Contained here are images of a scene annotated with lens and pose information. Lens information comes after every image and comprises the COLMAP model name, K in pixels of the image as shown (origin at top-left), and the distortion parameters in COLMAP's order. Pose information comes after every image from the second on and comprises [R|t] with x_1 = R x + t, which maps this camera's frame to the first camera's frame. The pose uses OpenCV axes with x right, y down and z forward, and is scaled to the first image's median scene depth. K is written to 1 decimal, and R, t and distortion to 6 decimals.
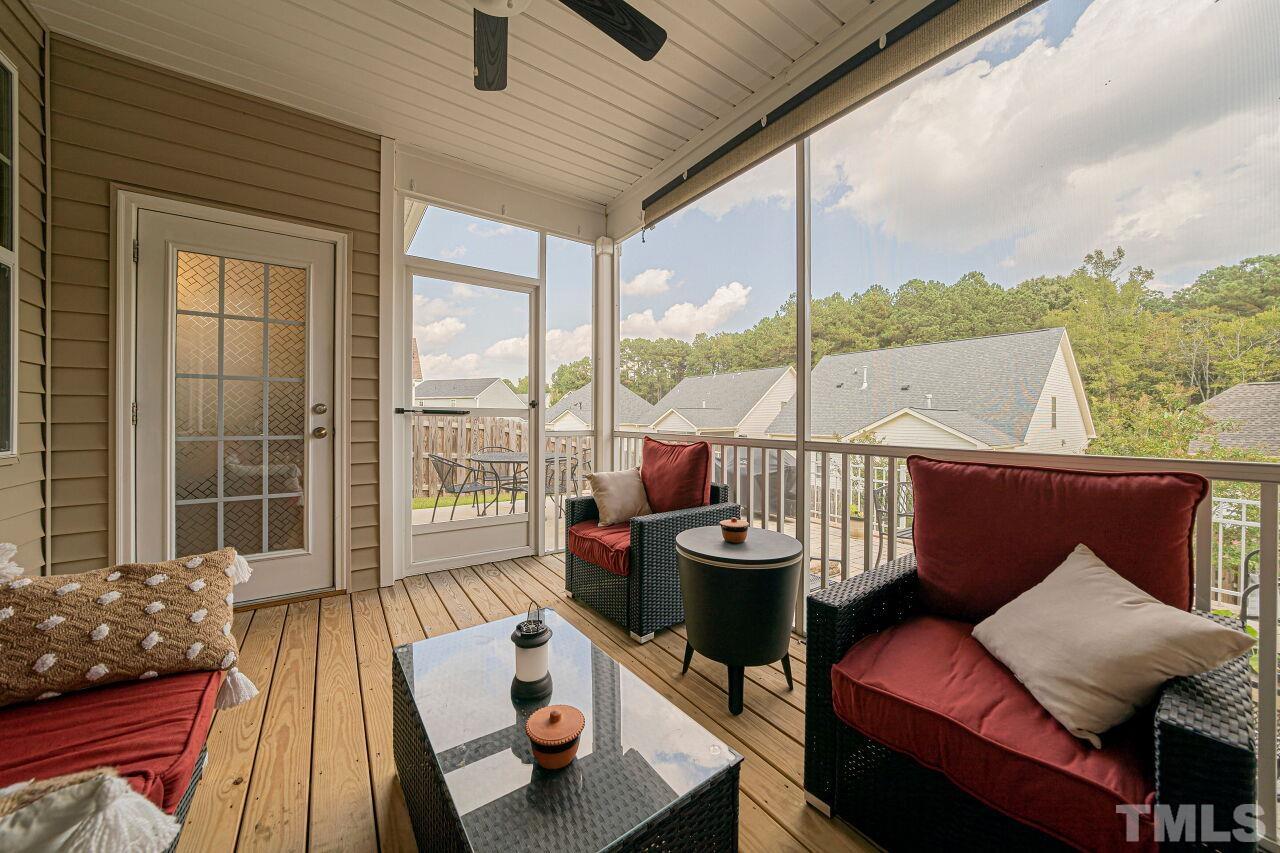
lens RADIAL K [[445.2, 0, 636.2], [0, 445.2, 419.0], [0, 0, 1]] dist [-0.010638, 0.000225]
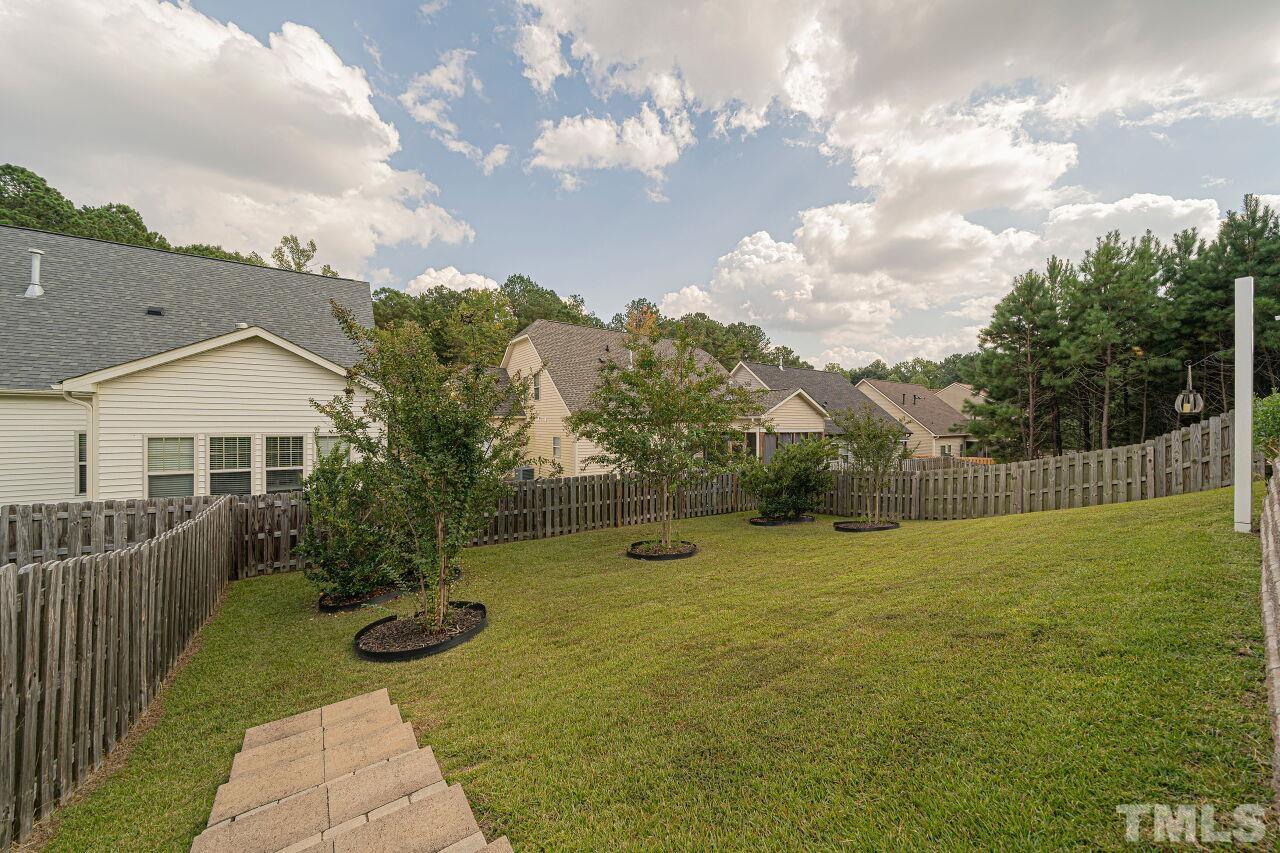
lens RADIAL K [[446.4, 0, 637.1], [0, 446.4, 424.9], [0, 0, 1]] dist [-0.012722, 0.001387]
pose [[-0.007523, -0.009926, 0.999922, 0.067555], [-0.004891, 0.999939, 0.009889, 0.086370], [-0.999960, -0.004816, -0.007571, 0.541336]]
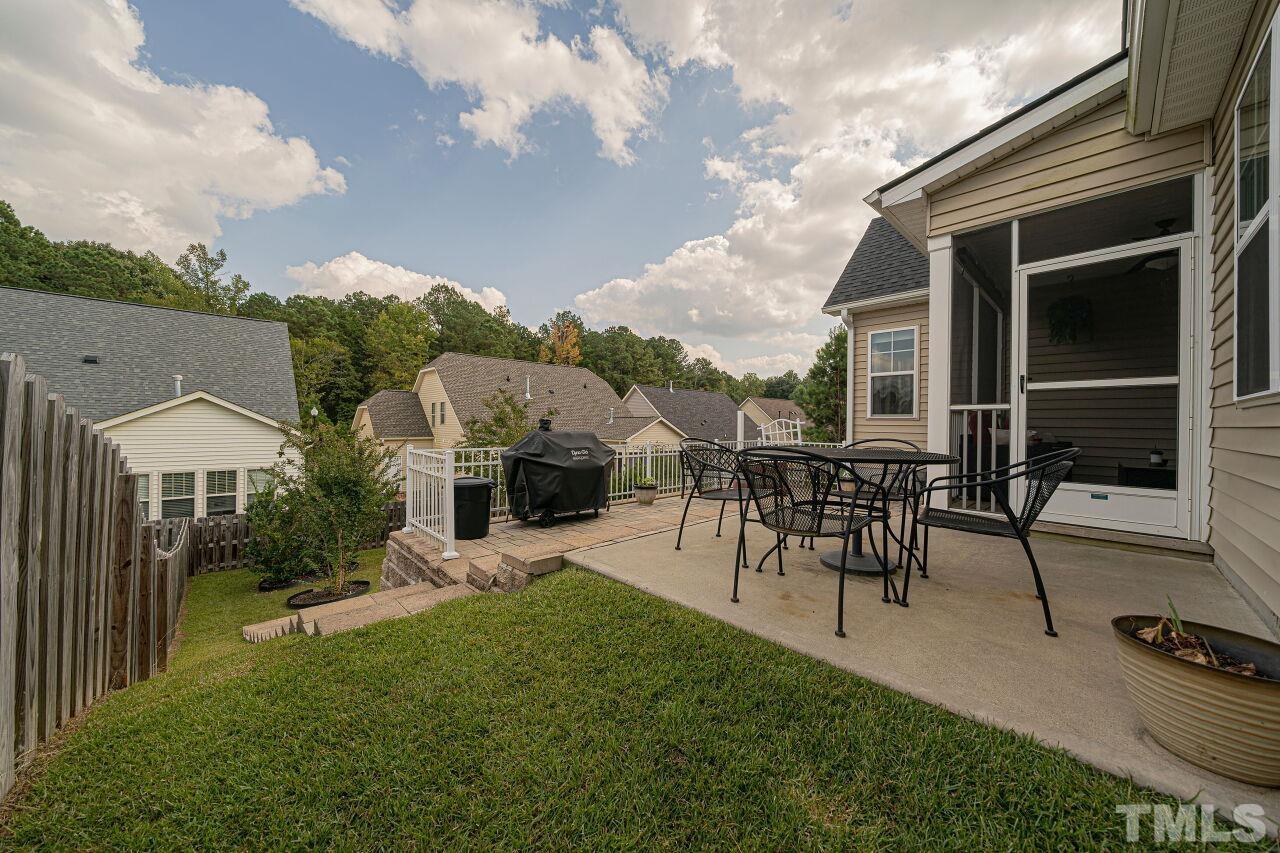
lens RADIAL K [[446.4, 0, 640.8], [0, 446.4, 423.7], [0, 0, 1]] dist [-0.015860, 0.002833]
pose [[-0.151892, -0.006225, 0.988378, -0.216722], [-0.011784, 0.999920, 0.004487, 0.016327], [-0.988327, -0.010965, -0.151953, 0.394703]]
